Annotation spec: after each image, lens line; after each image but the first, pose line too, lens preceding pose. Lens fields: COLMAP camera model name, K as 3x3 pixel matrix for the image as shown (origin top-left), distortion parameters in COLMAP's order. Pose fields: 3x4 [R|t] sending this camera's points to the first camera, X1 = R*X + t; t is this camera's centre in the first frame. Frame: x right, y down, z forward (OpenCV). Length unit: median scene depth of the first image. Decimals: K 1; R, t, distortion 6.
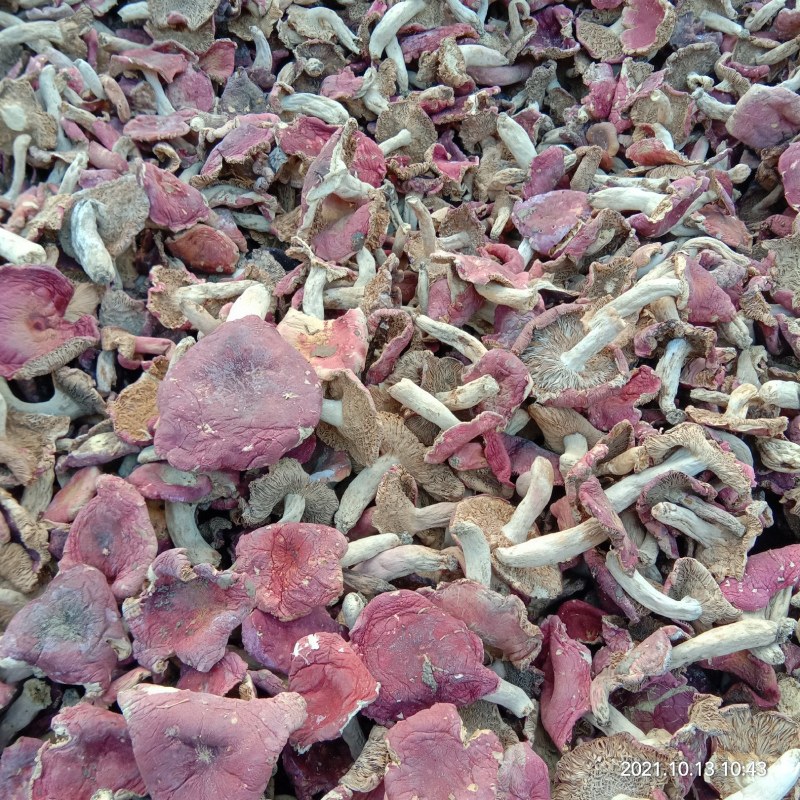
lens RADIAL K [[854.7, 0, 418.1], [0, 854.7, 401.2], [0, 0, 1]] dist [0.132380, -0.251773]
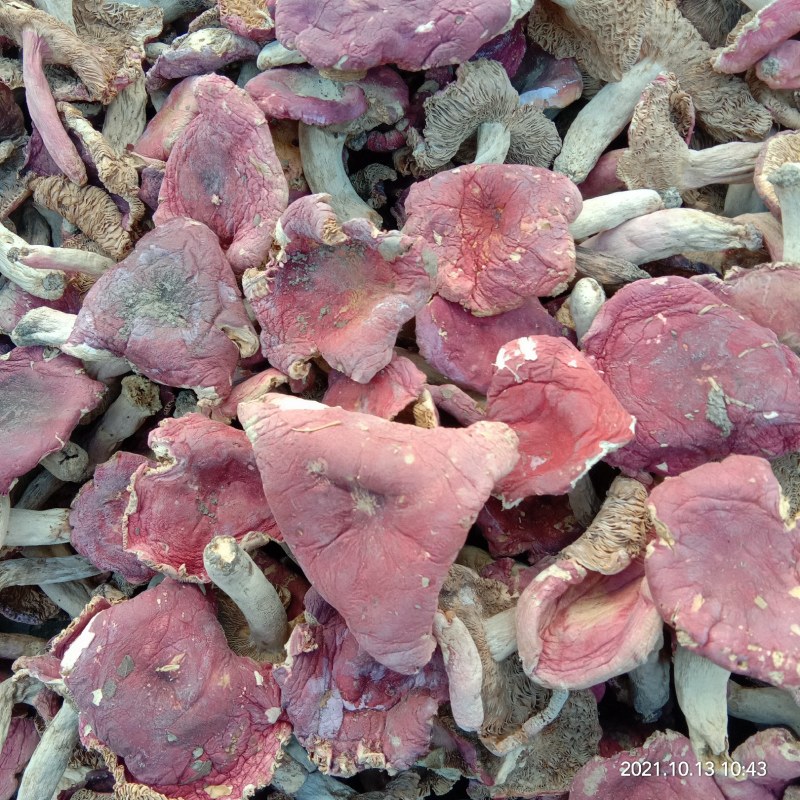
lens RADIAL K [[854.7, 0, 418.1], [0, 854.7, 401.2], [0, 0, 1]] dist [0.132380, -0.251773]
pose [[0.984601, 0.063022, -0.163064, -0.092298], [-0.007438, 0.947016, 0.321099, 0.109773], [0.174660, -0.314941, 0.932902, 0.373154]]
